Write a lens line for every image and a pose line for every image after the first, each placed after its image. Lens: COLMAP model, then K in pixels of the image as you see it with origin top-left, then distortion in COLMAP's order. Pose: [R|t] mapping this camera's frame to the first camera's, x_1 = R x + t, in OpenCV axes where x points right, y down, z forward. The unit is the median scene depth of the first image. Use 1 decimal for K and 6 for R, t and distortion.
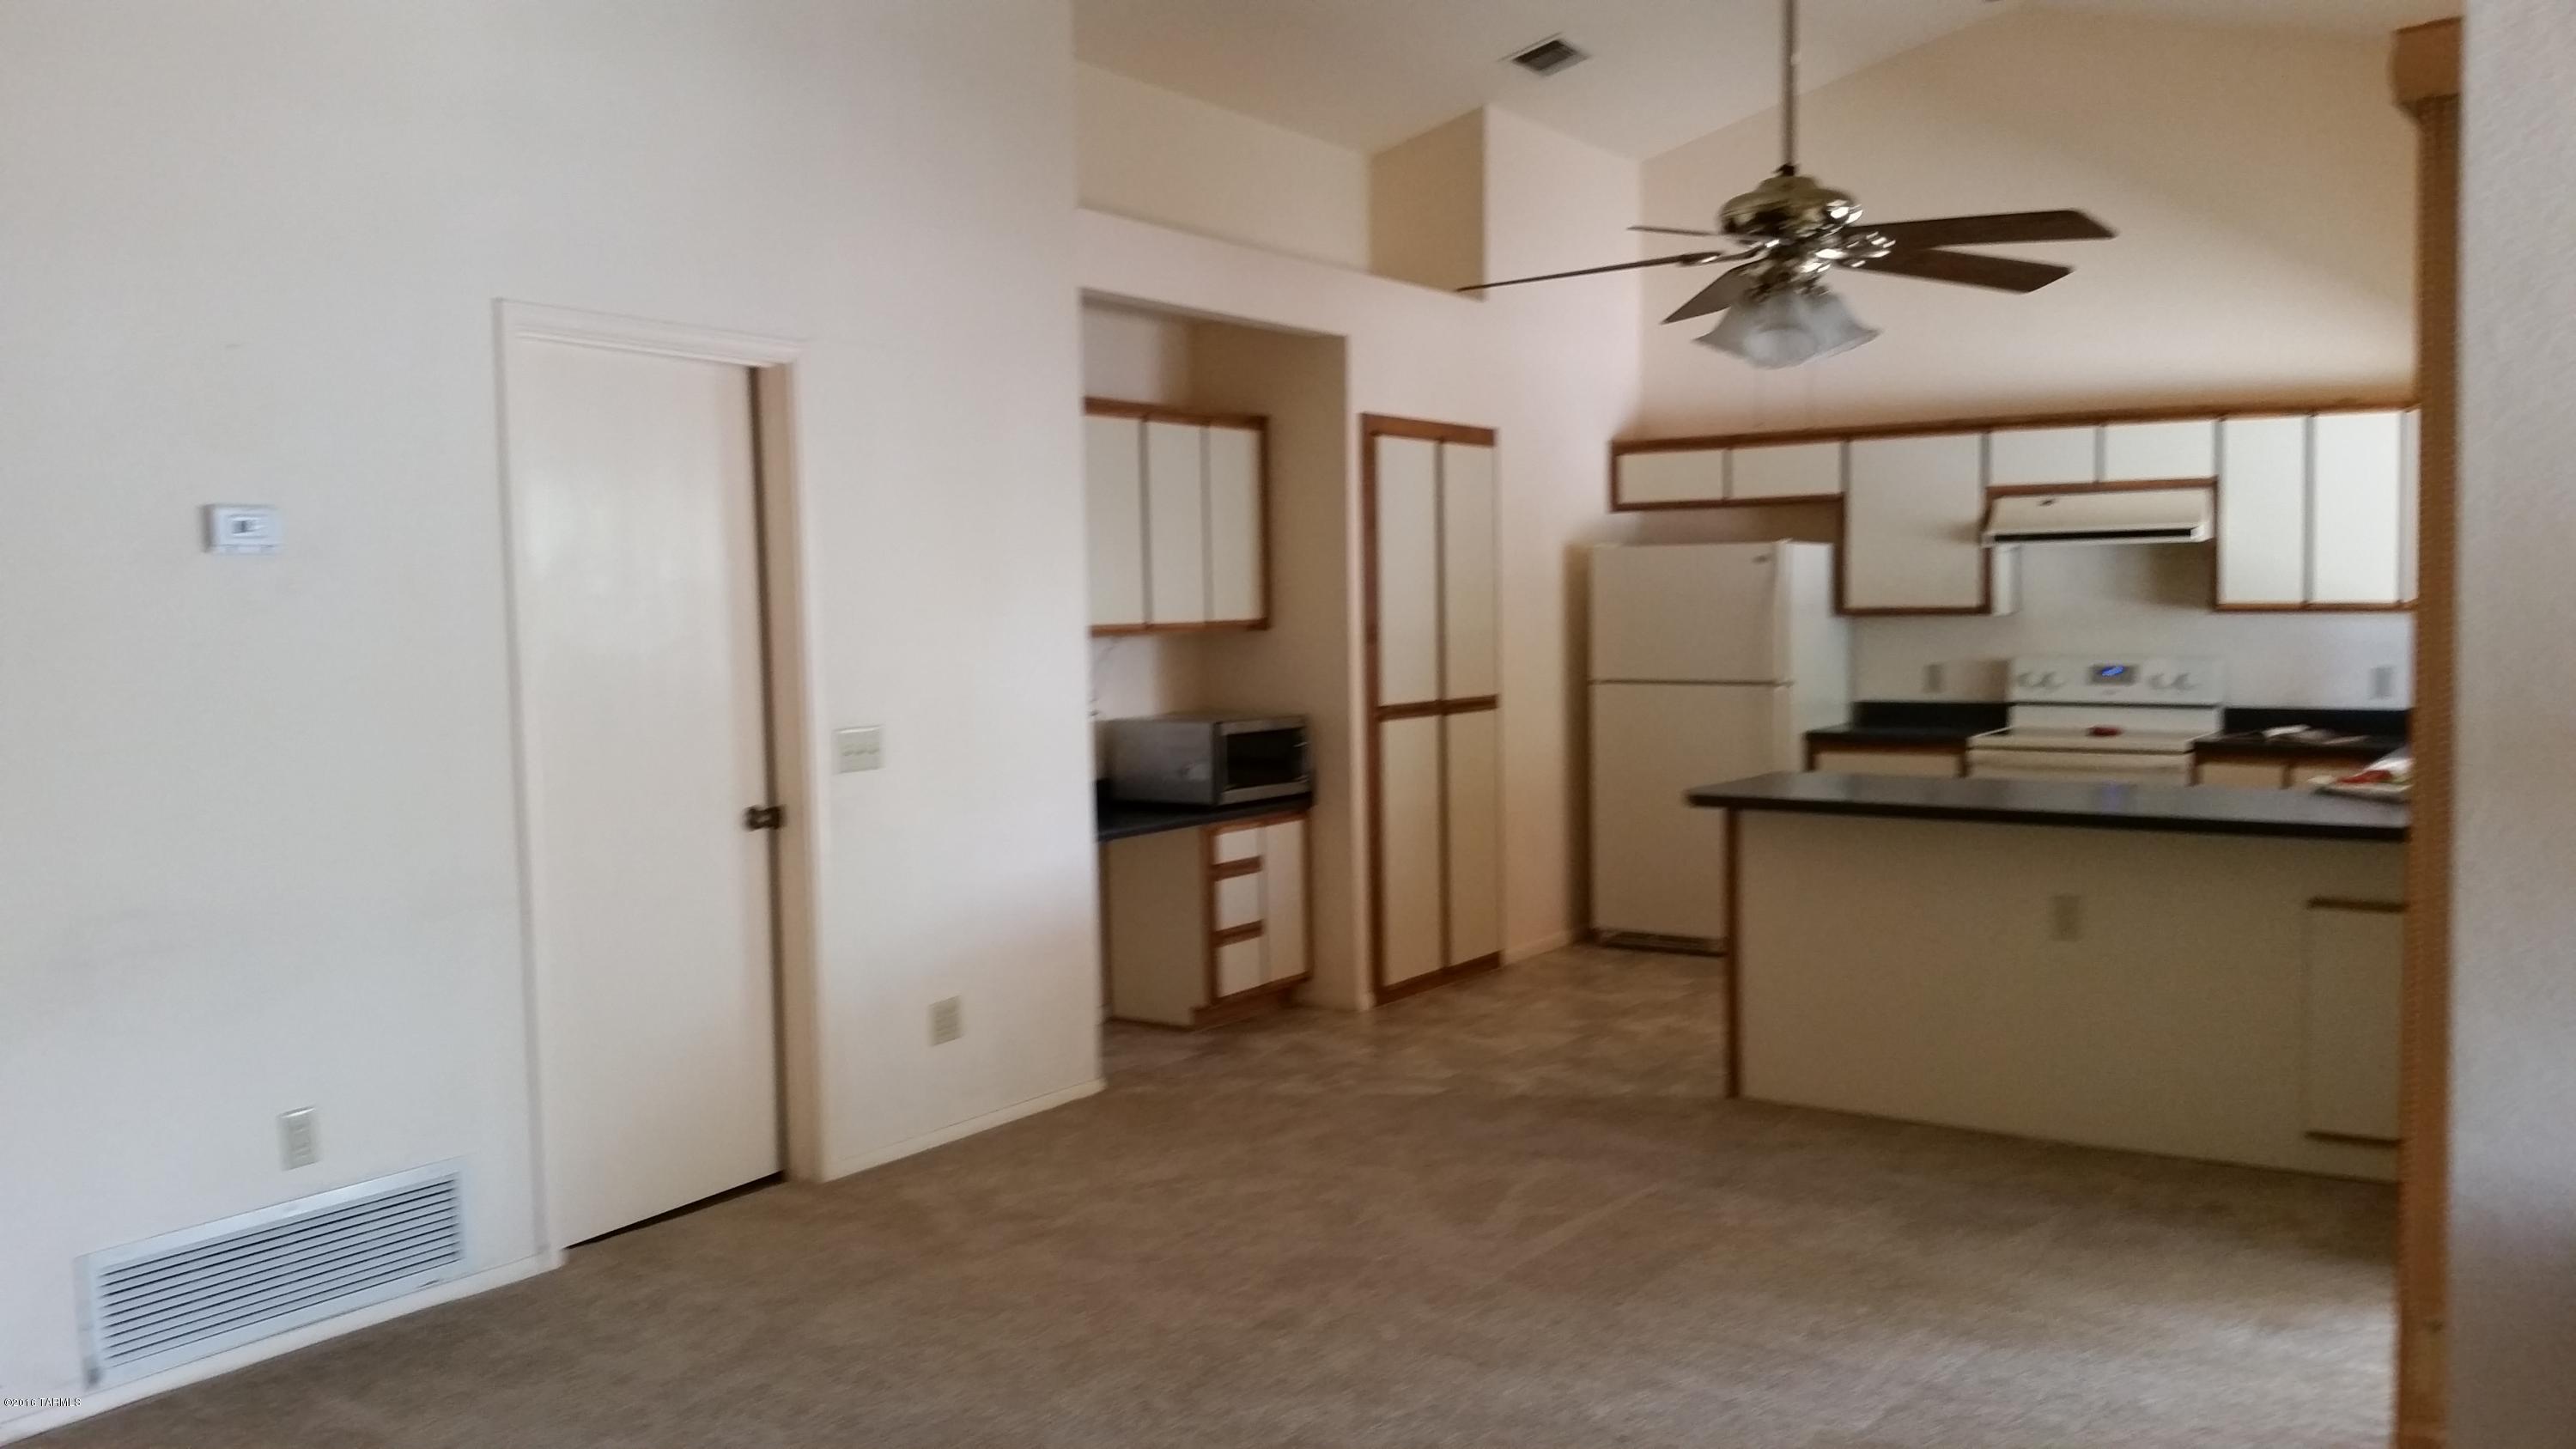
lens RADIAL K [[2092.6, 0, 1256.7], [0, 2092.6, 730.8], [0, 0, 1]] dist [0.175640, -0.435341]
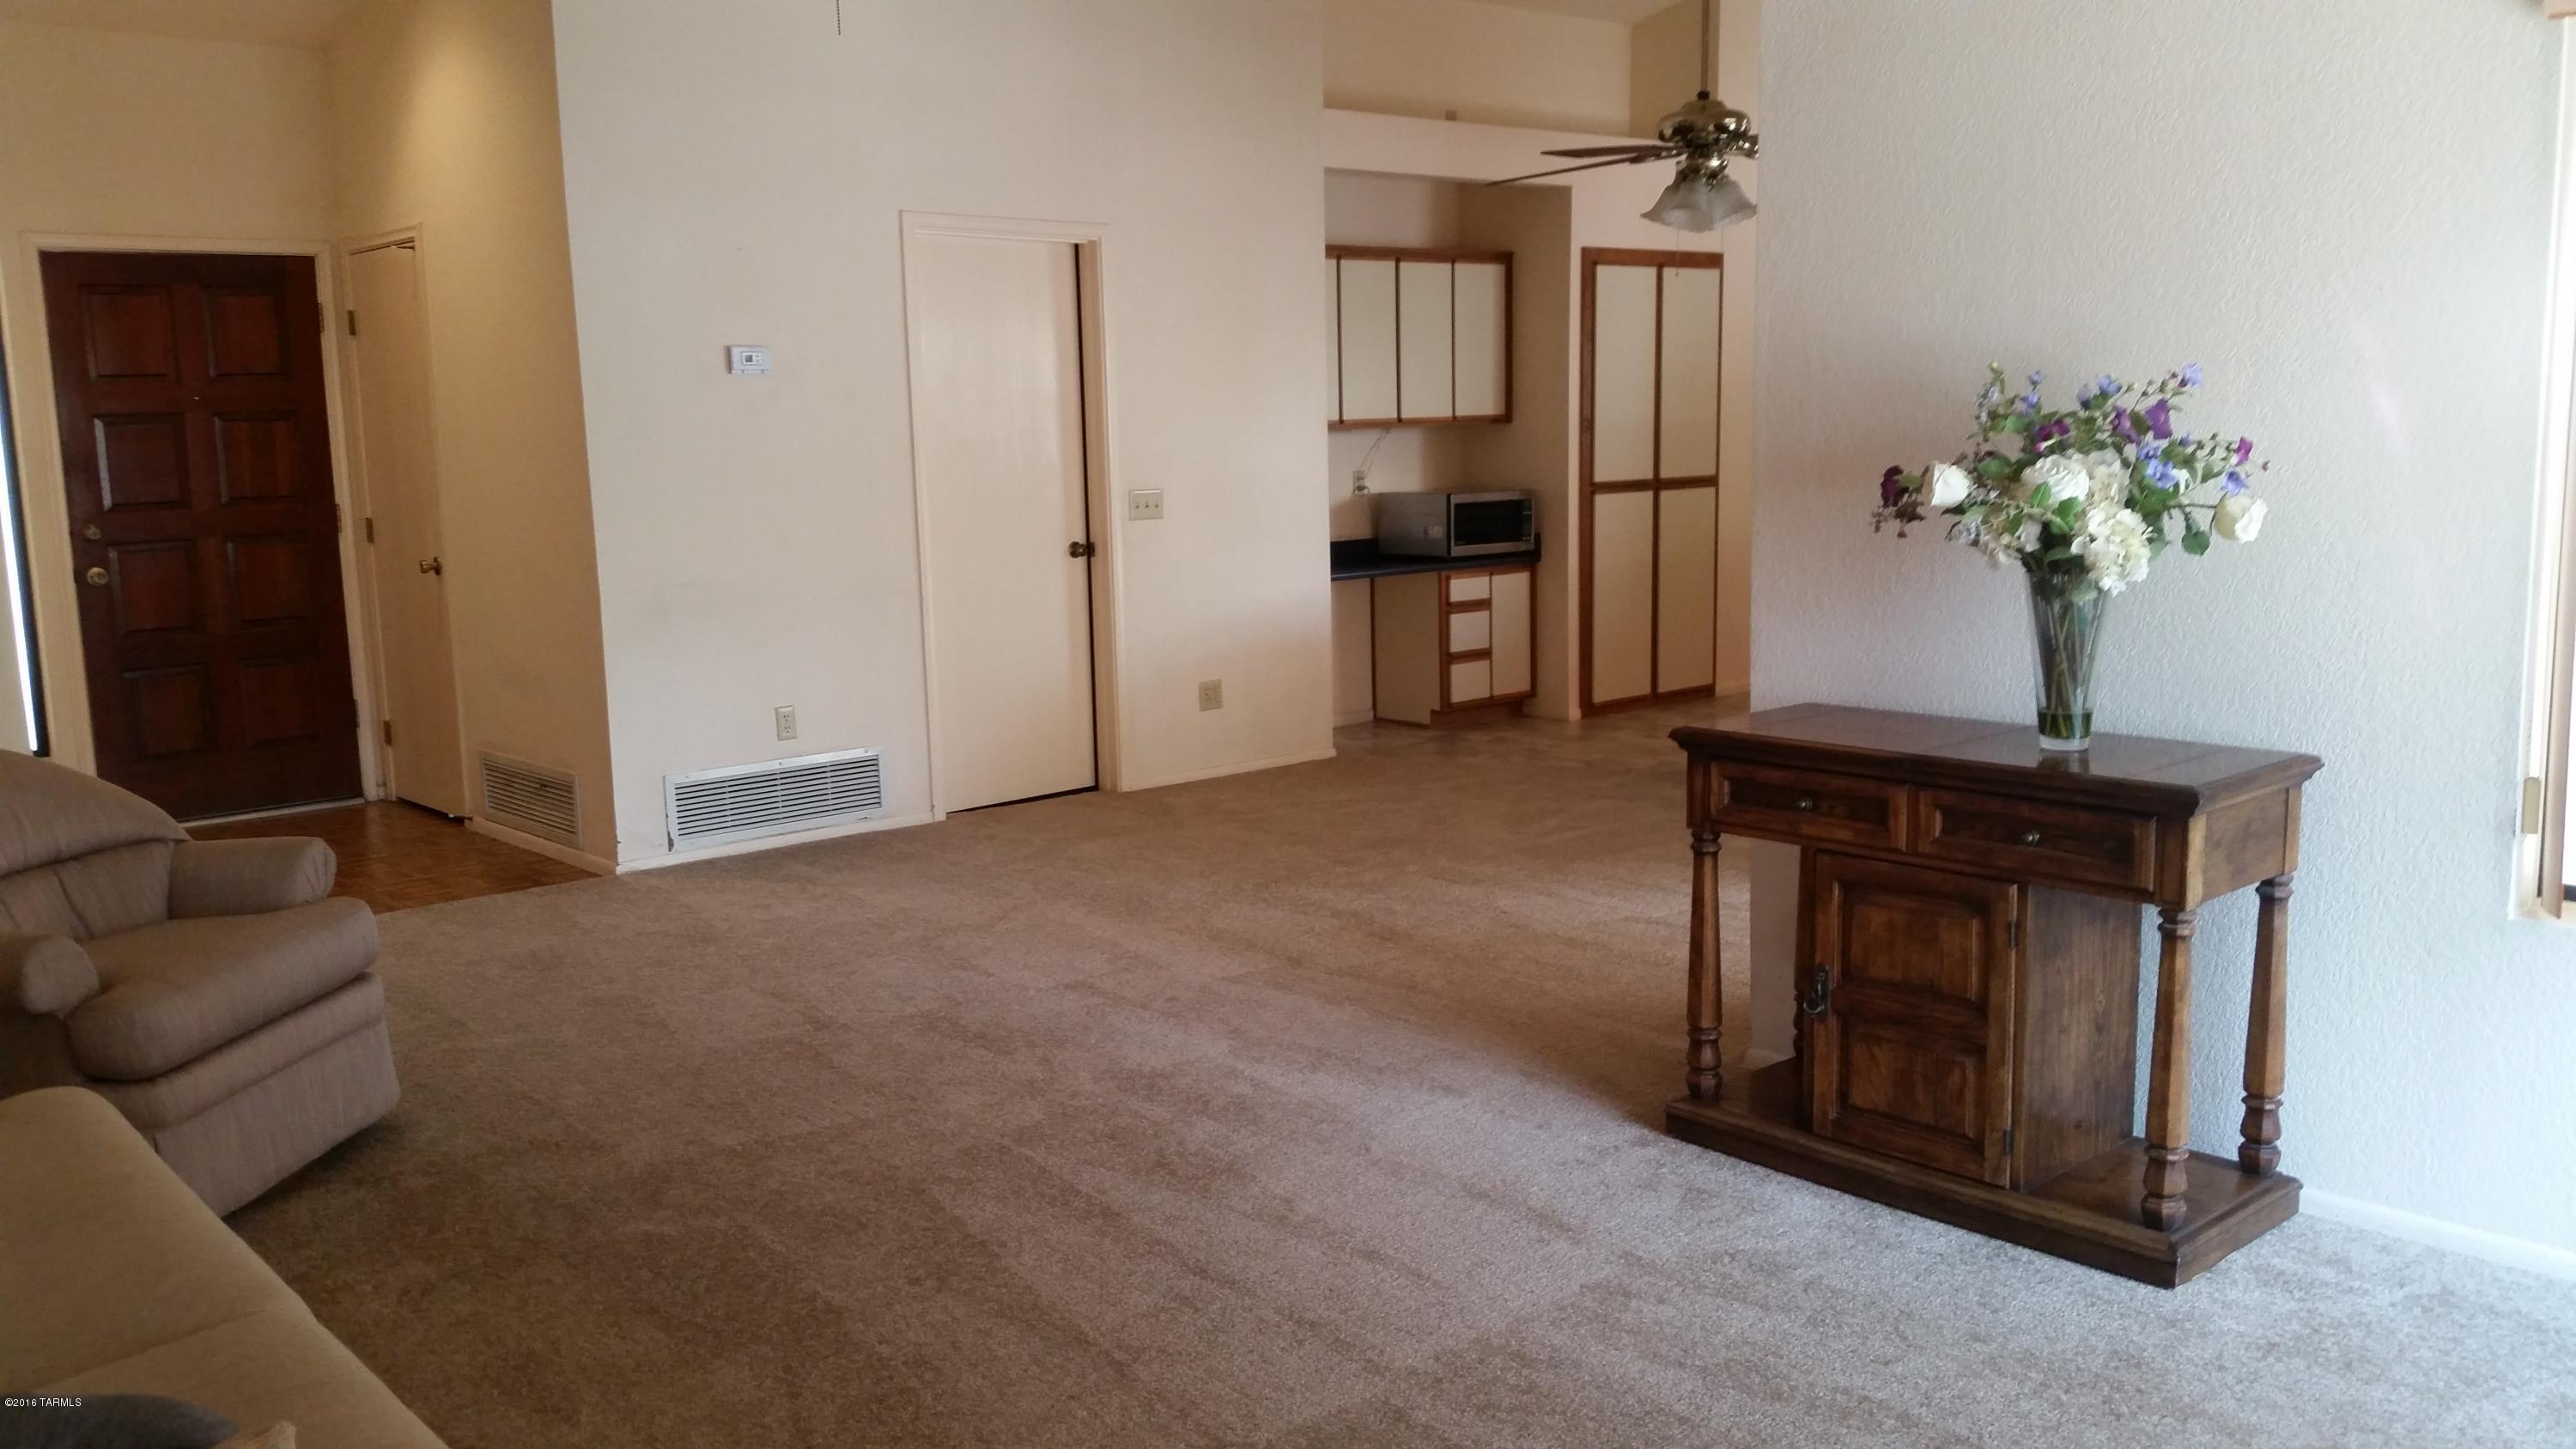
lens RADIAL K [[2092.6, 0, 1256.7], [0, 2092.6, 730.8], [0, 0, 1]] dist [0.175640, -0.435341]
pose [[0.965176, 0.032728, -0.259546, 0.199213], [-0.008659, 0.995597, 0.093341, 0.020707], [0.261458, -0.087843, 0.961209, -0.296151]]
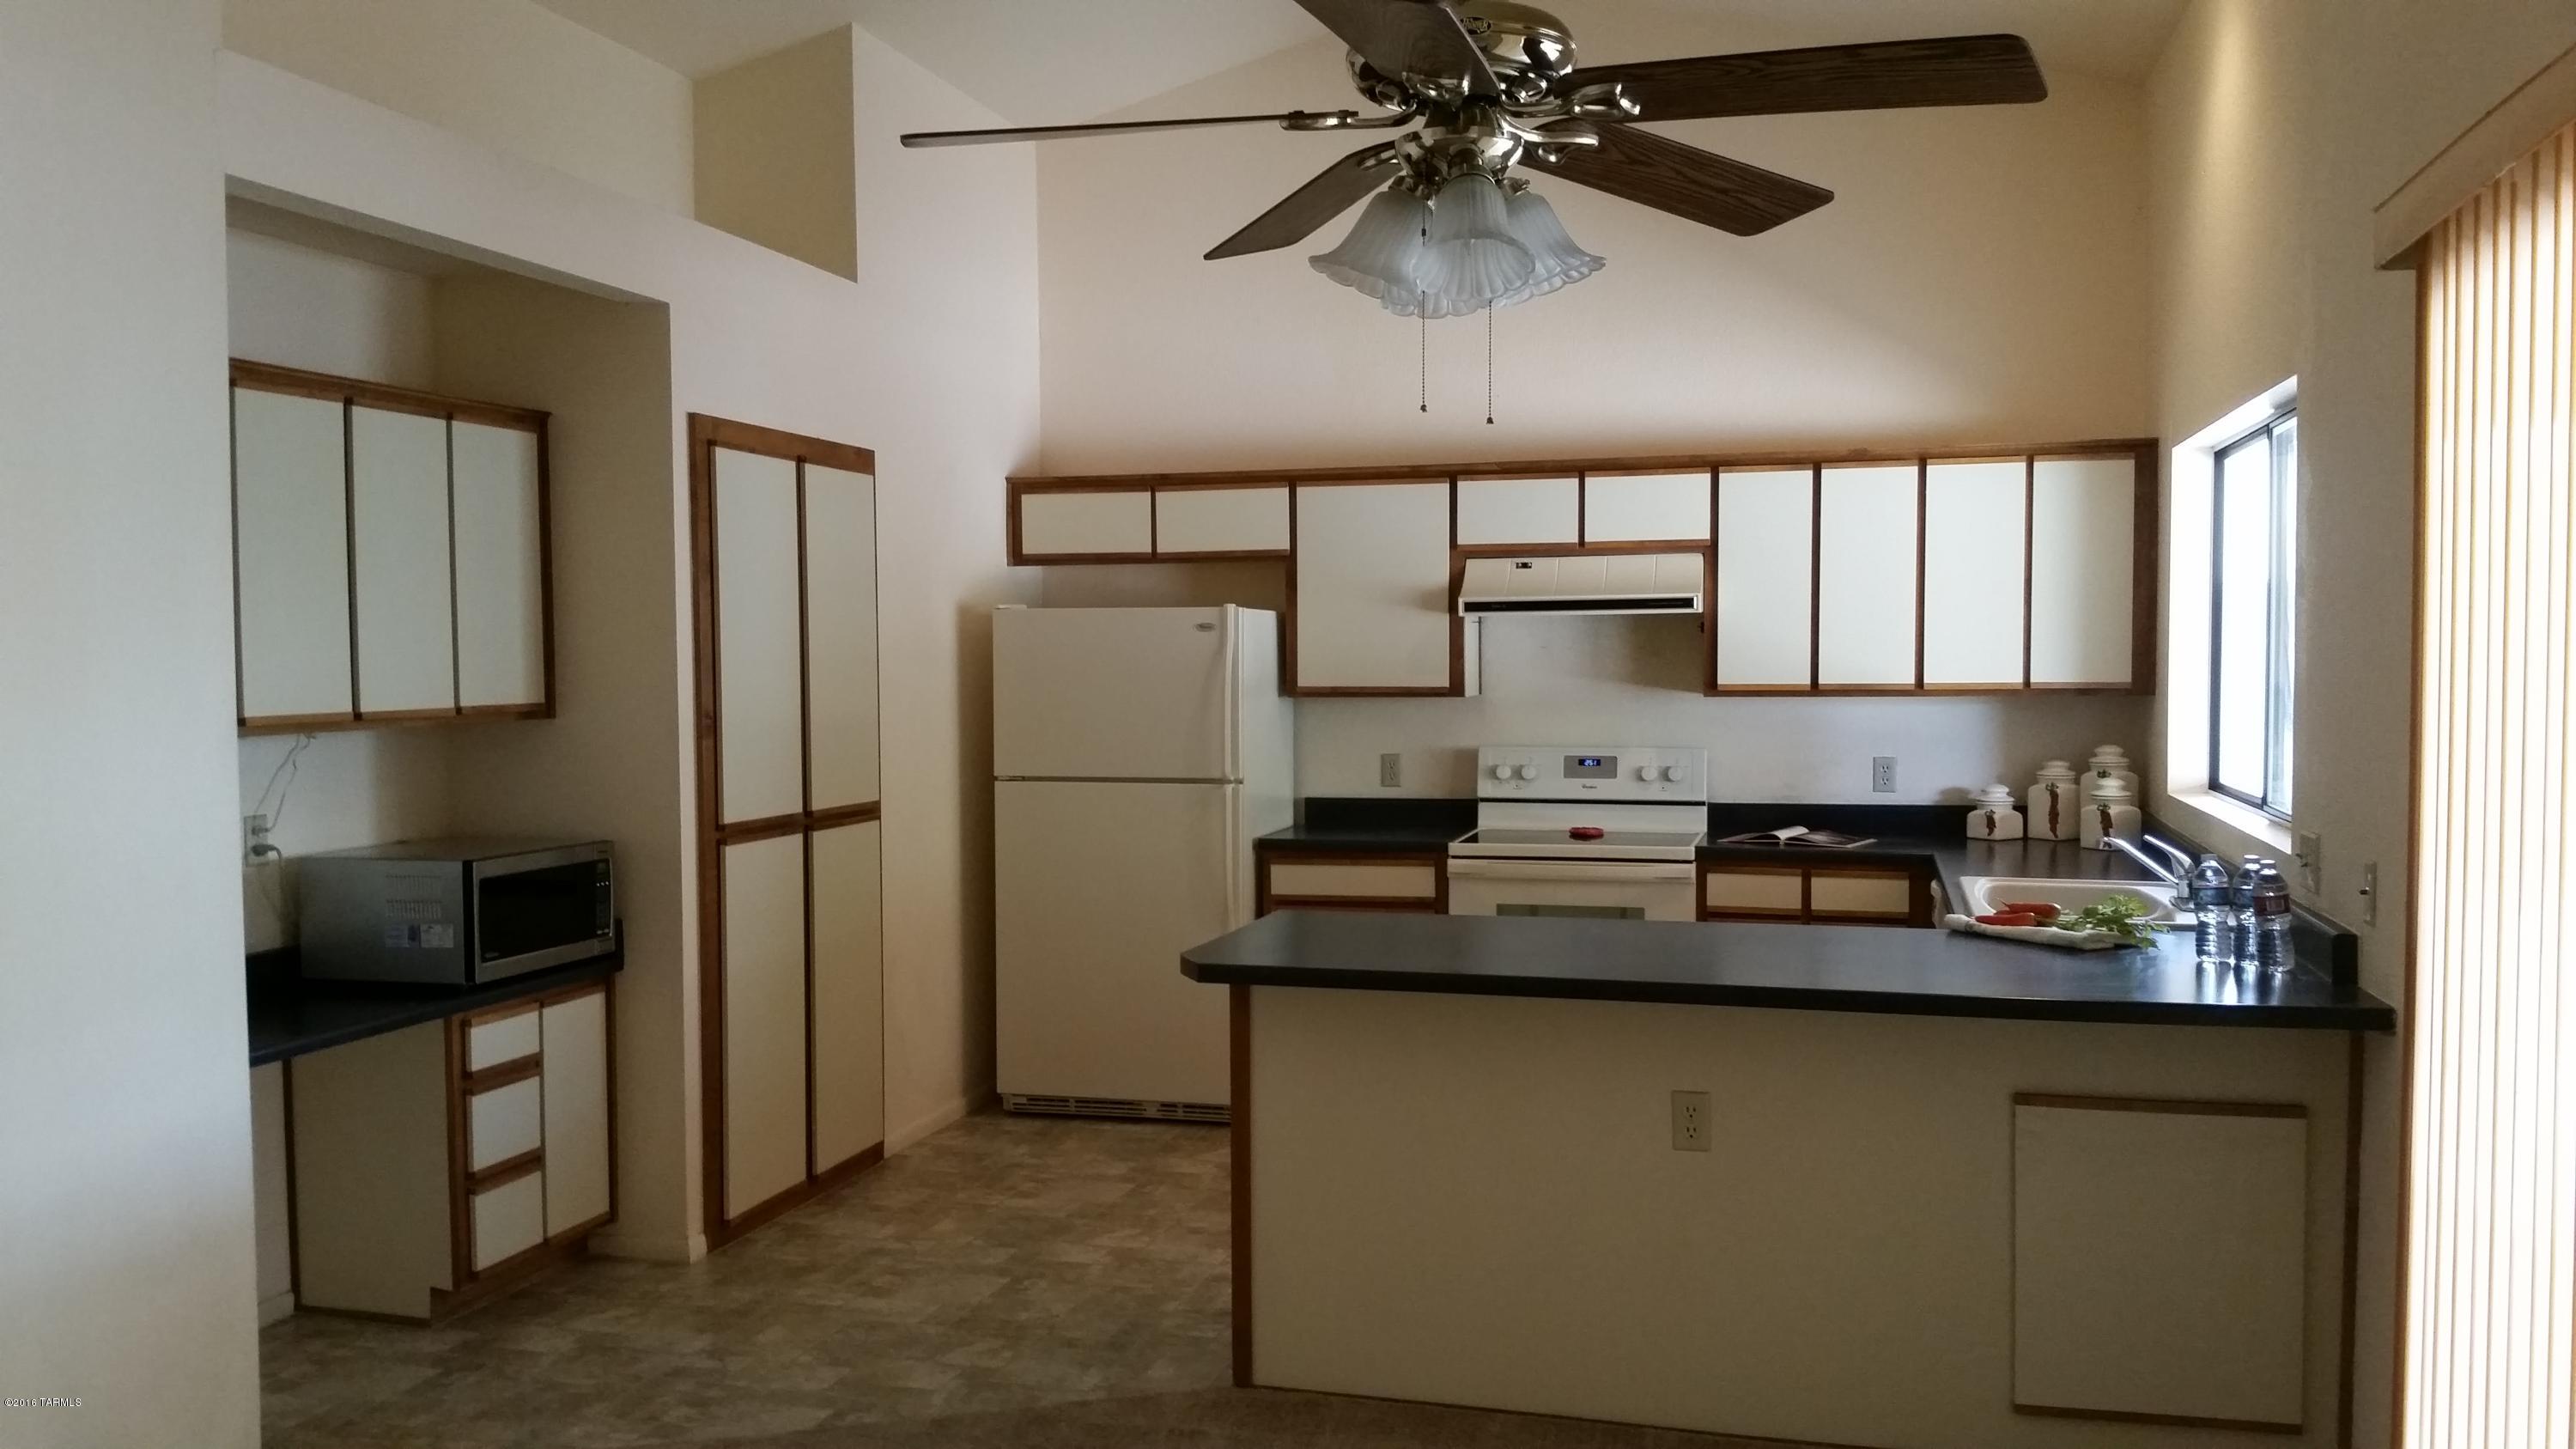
lens RADIAL K [[2092.6, 0, 1256.7], [0, 2092.6, 730.8], [0, 0, 1]] dist [0.175640, -0.435341]
pose [[0.948938, -0.004293, 0.315434, 0.005556], [0.013196, 0.999572, -0.026096, -0.022813], [-0.315187, 0.028926, 0.948589, 0.261567]]
